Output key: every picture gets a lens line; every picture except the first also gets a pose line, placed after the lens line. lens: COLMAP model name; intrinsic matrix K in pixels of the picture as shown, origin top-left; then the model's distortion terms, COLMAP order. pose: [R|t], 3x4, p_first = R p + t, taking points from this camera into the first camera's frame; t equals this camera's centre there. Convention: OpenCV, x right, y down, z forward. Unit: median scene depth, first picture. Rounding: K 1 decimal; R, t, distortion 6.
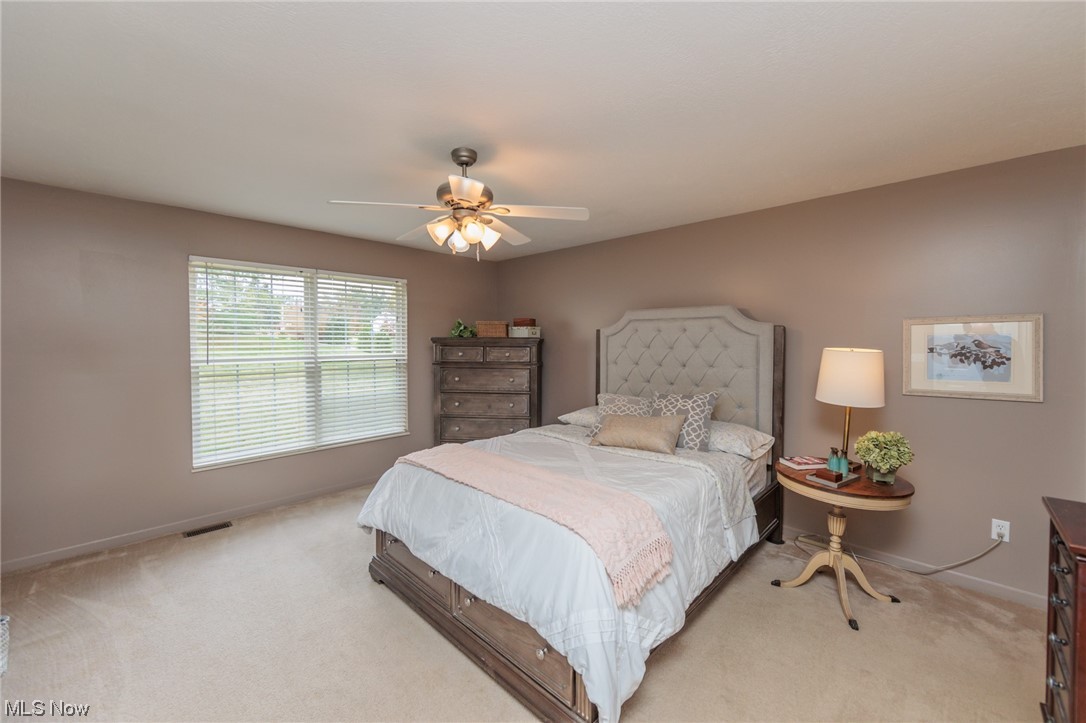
lens RADIAL K [[425.4, 0, 544.7], [0, 425.4, 354.8], [0, 0, 1]] dist [-0.002146, -0.000299]
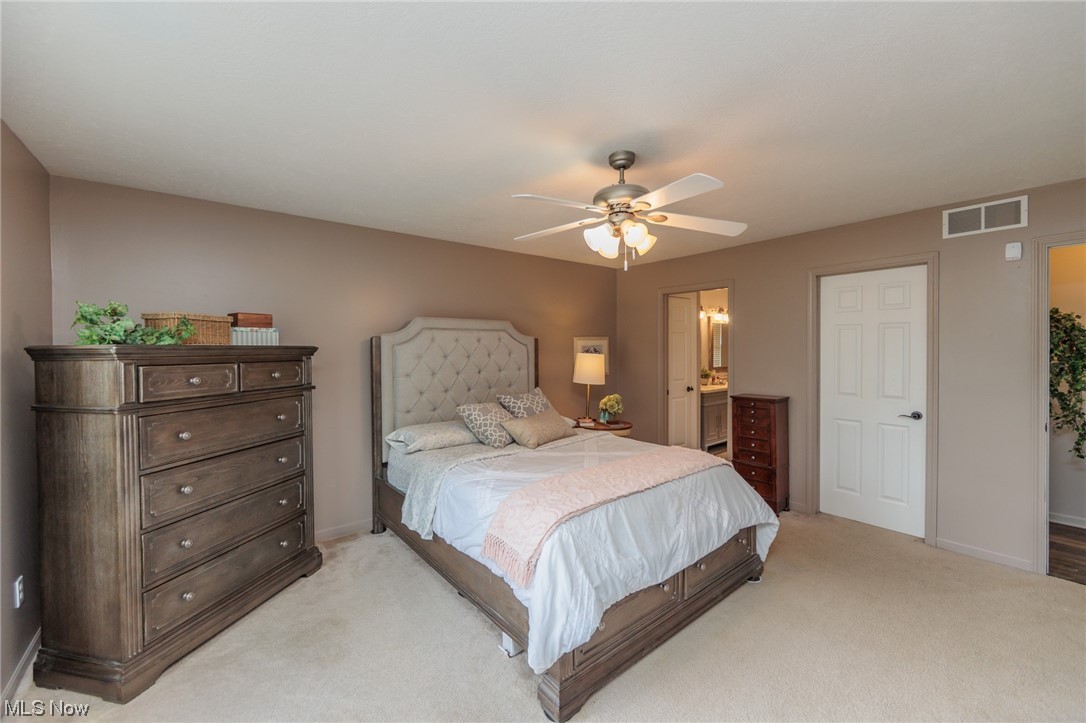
lens RADIAL K [[425.4, 0, 544.3], [0, 425.4, 353.6], [0, 0, 1]] dist [-0.002146, -0.000299]
pose [[0.118729, -0.015195, 0.992810, -0.688808], [0.038141, 0.999215, 0.010732, -0.024949], [-0.992194, 0.036593, 0.119215, 0.620294]]
